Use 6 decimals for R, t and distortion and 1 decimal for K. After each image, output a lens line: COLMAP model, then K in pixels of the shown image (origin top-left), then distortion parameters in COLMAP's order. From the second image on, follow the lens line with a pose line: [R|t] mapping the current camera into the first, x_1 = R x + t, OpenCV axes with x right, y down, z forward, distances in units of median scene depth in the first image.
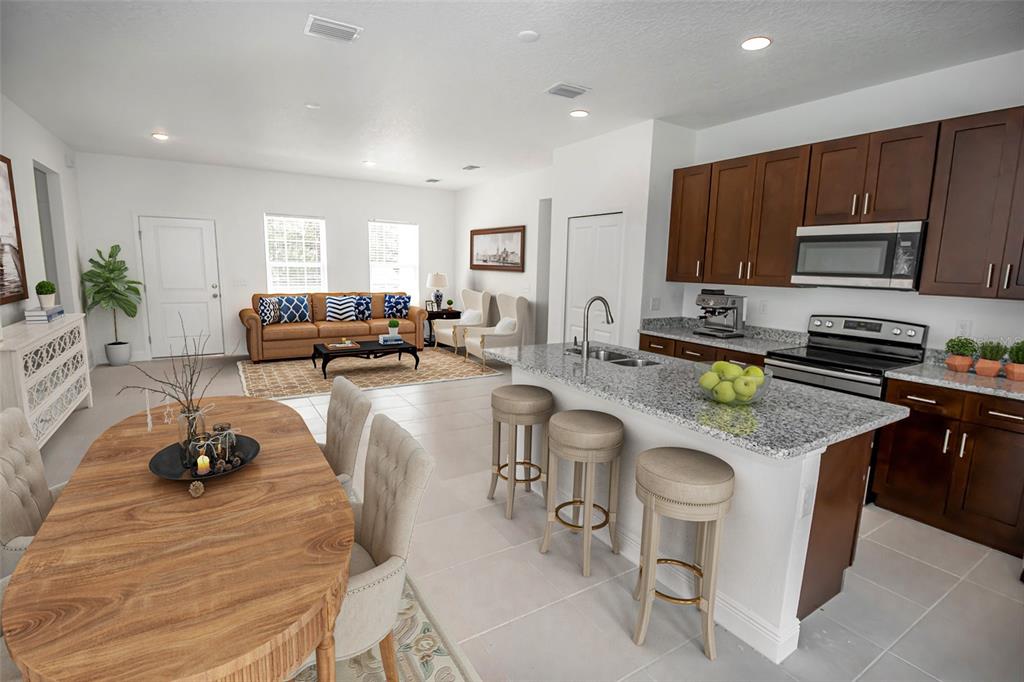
lens RADIAL K [[480.5, 0, 514.2], [0, 480.5, 342.6], [0, 0, 1]] dist [0.001965, -0.015772]
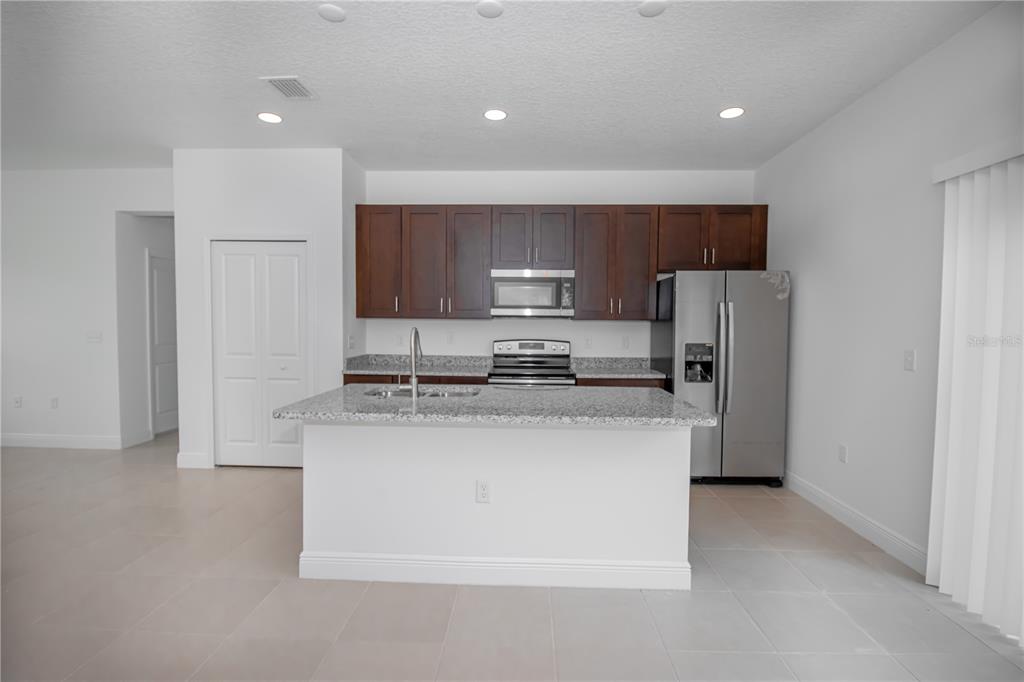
lens RADIAL K [[477.4, 0, 510.7], [0, 477.4, 340.1], [0, 0, 1]] dist [0.001959, -0.014356]
pose [[0.561613, -0.050686, 0.825846, -0.398333], [0.134506, 0.990438, -0.030683, -0.017776], [-0.816394, 0.128313, 0.563060, 0.294492]]
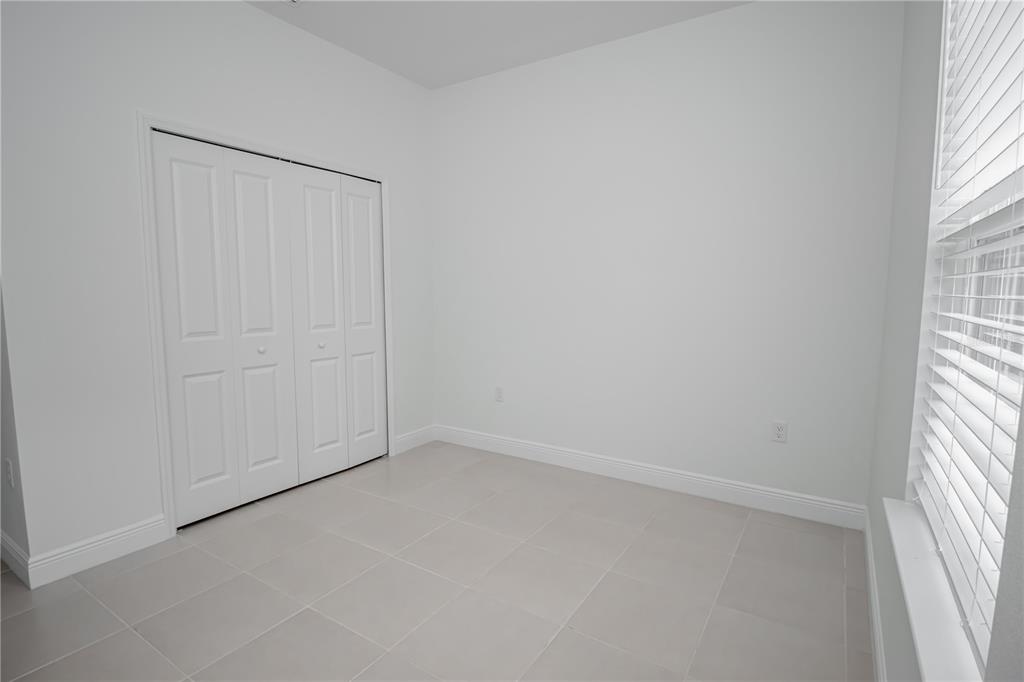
lens RADIAL K [[475.9, 0, 510.8], [0, 475.9, 343.9], [0, 0, 1]] dist [0.003372, -0.013338]
pose [[-0.424899, -0.108592, 0.898704, -0.635644], [0.131819, 0.974775, 0.180106, -0.165376], [-0.895592, 0.194993, -0.399866, 1.412281]]
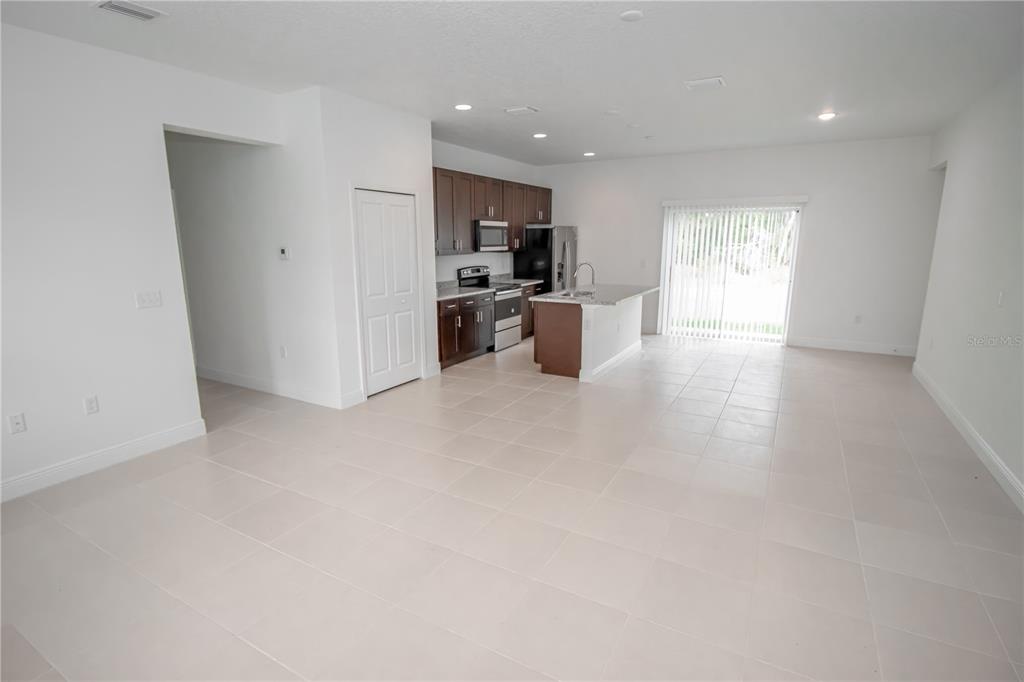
lens RADIAL K [[503.9, 0, 508.5], [0, 503.9, 344.6], [0, 0, 1]] dist [-0.003048, -0.000970]
pose [[-0.476524, -0.207259, 0.854382, -1.208135], [0.127361, 0.945289, 0.300346, -0.356816], [-0.869888, 0.251937, -0.424056, 1.841753]]
